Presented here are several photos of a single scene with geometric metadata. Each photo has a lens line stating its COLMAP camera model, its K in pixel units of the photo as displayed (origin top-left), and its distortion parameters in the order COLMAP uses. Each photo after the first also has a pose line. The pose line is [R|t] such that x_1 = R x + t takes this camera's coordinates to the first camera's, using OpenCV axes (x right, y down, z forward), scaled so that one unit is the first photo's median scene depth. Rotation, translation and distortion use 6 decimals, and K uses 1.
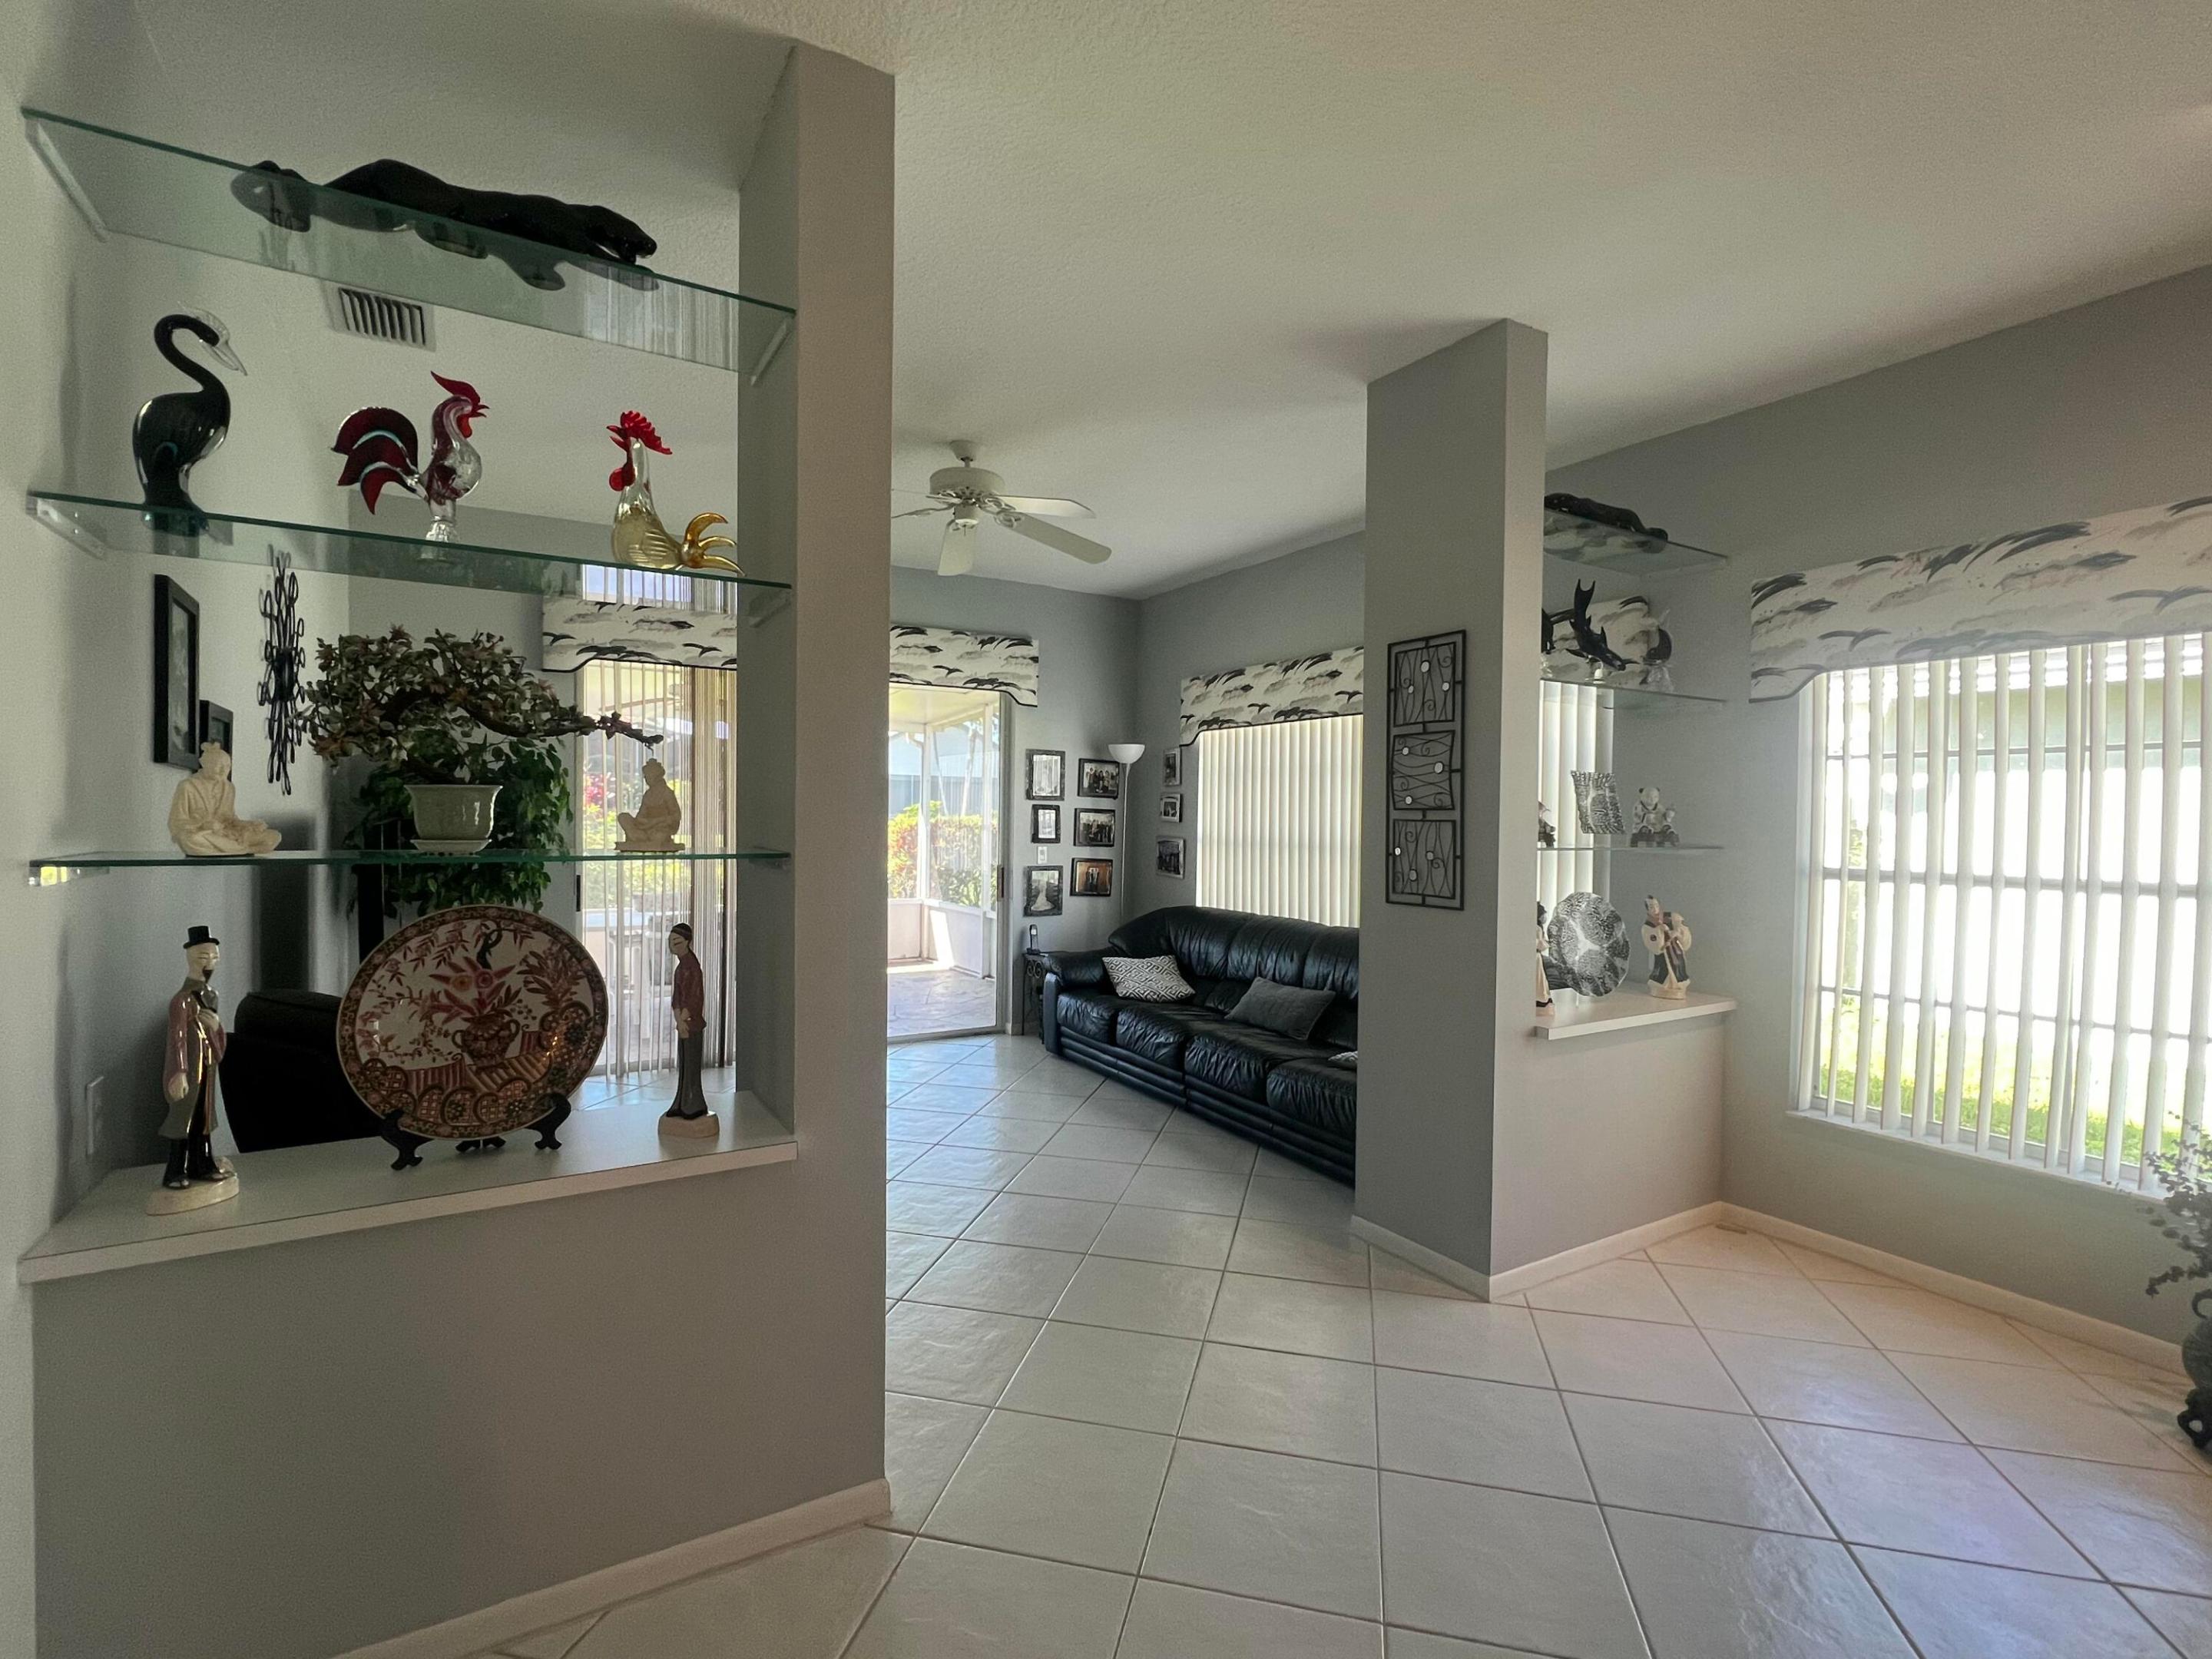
lens RADIAL K [[1023.3, 0, 1105.1], [0, 1023.3, 832.3], [0, 0, 1]] dist [-0.000703, -0.000026]
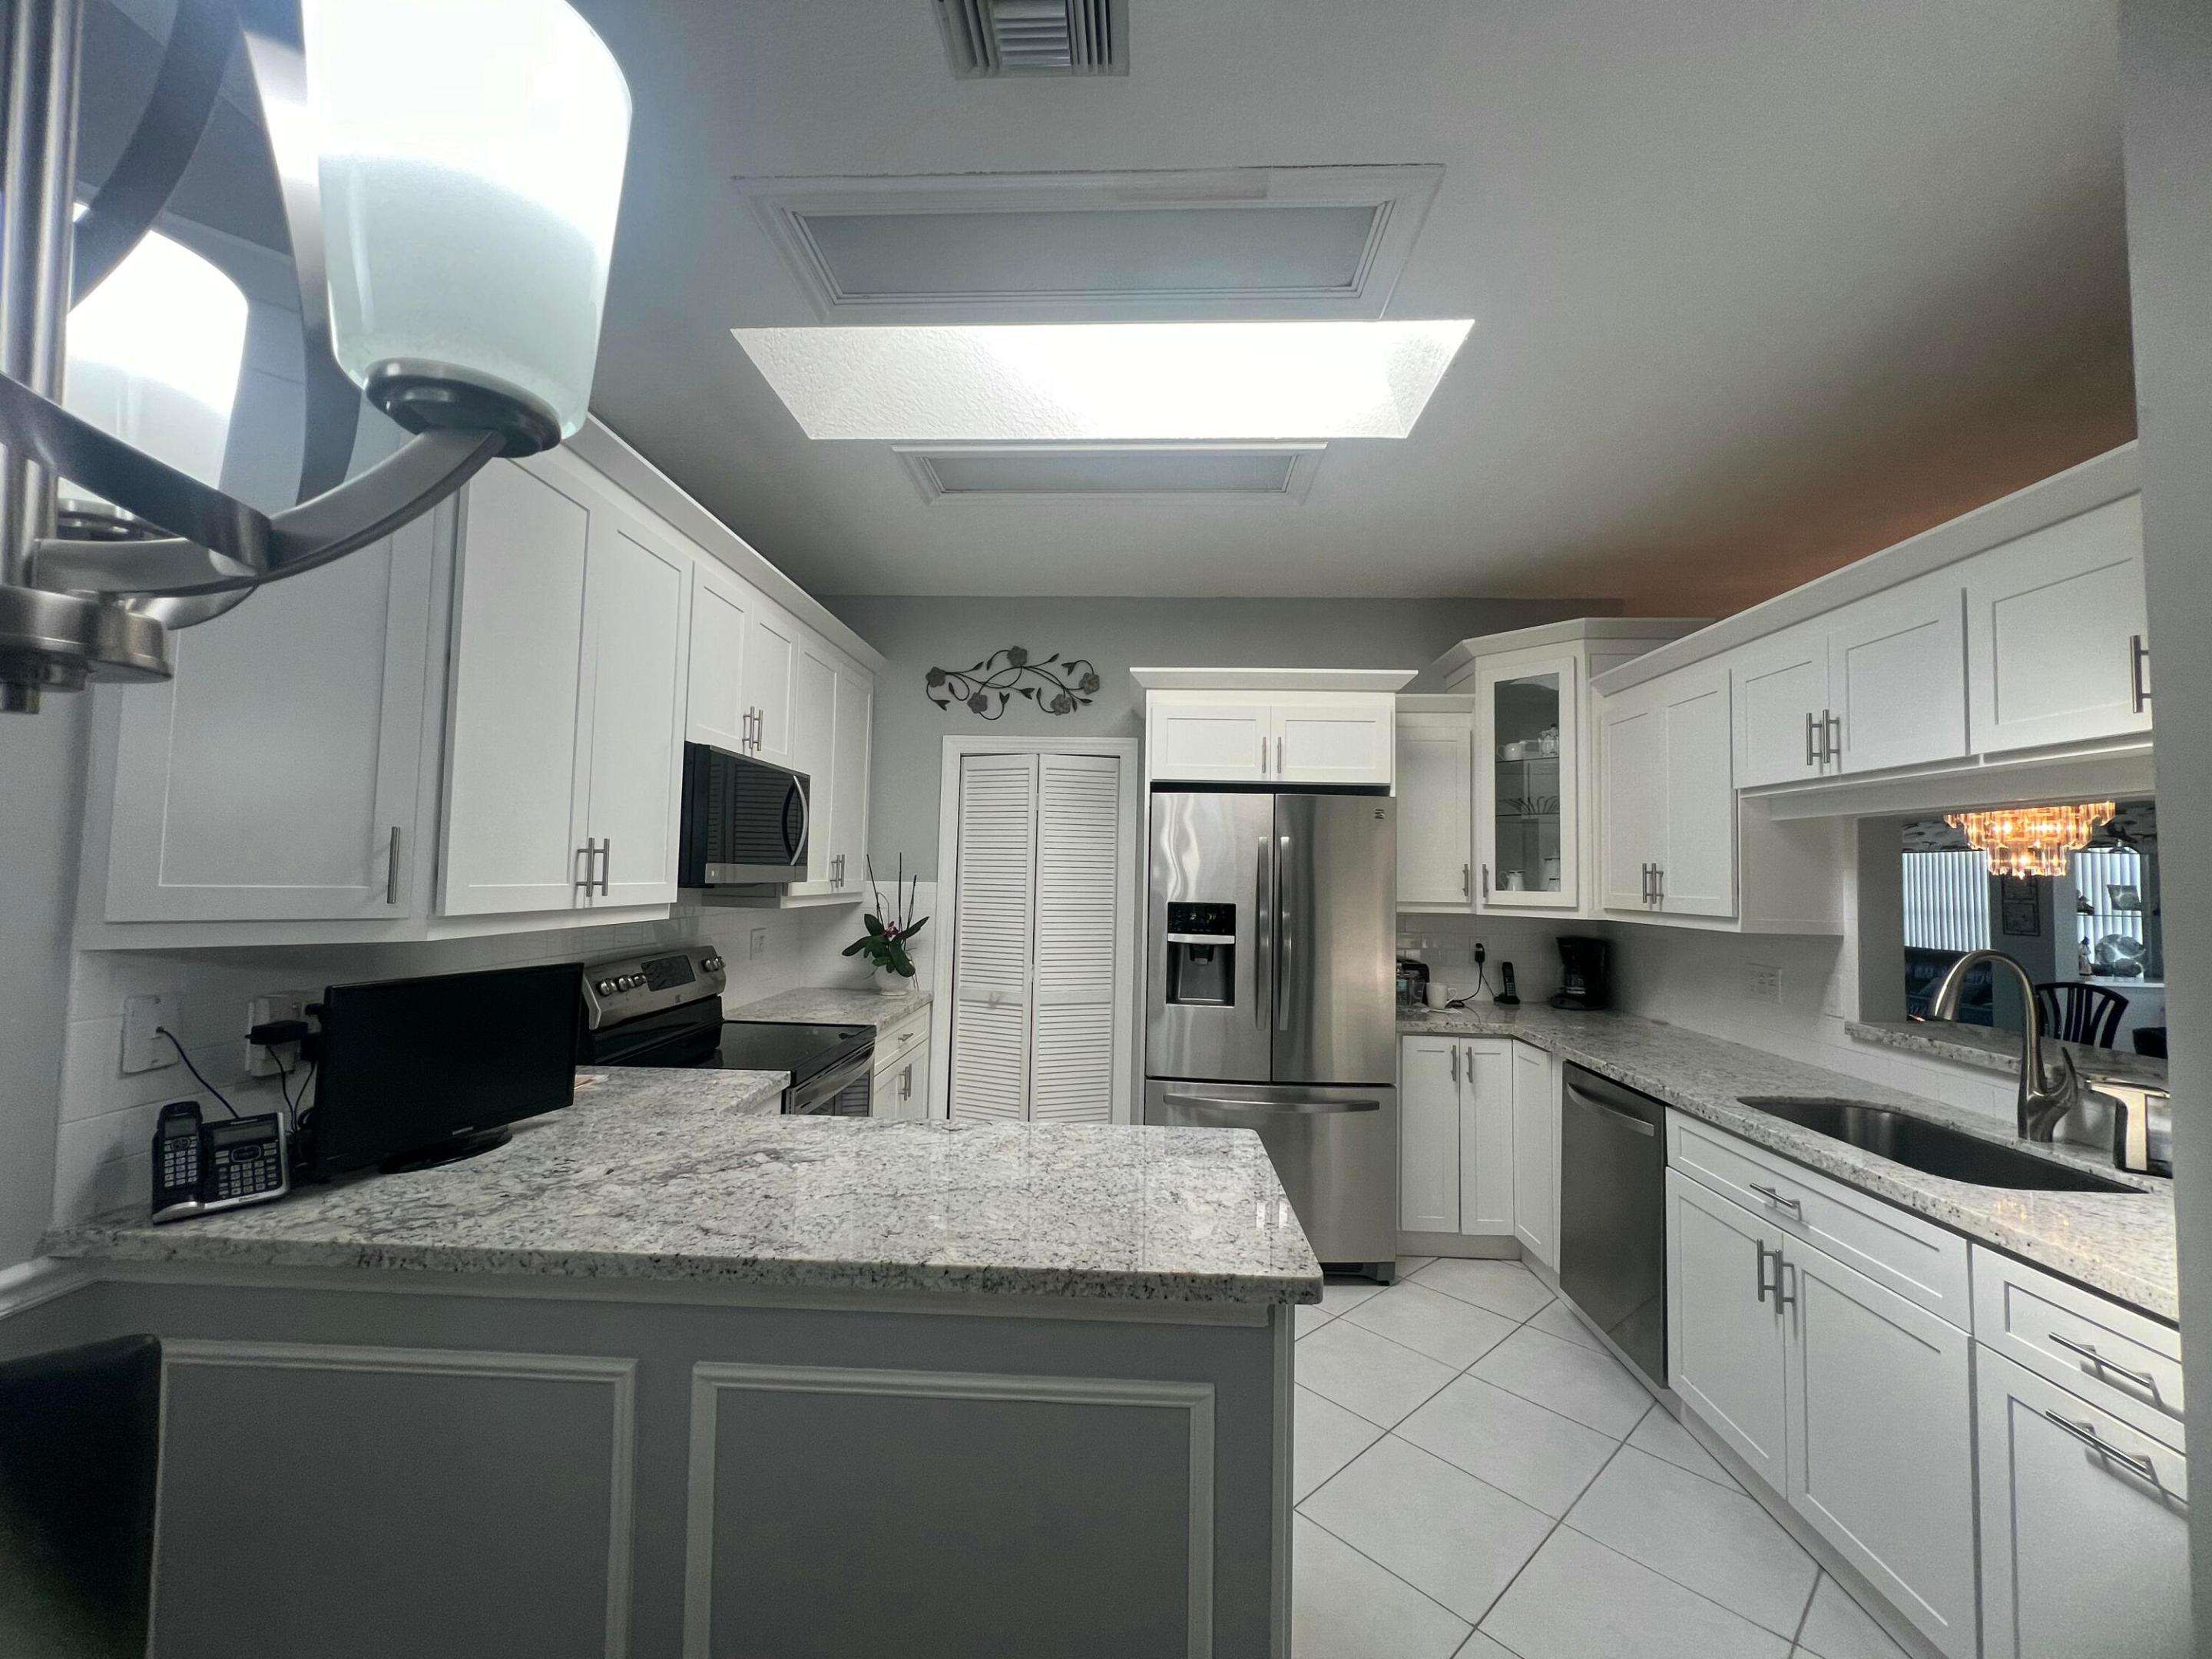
lens RADIAL K [[887.4, 0, 1105.4], [0, 887.4, 832.6], [0, 0, 1]] dist [0.000082, 0.000028]
pose [[0.832825, -0.027569, -0.552850, -0.364296], [-0.016058, 0.997135, -0.073914, 0.011451], [0.553304, 0.070435, 0.829996, -2.091367]]
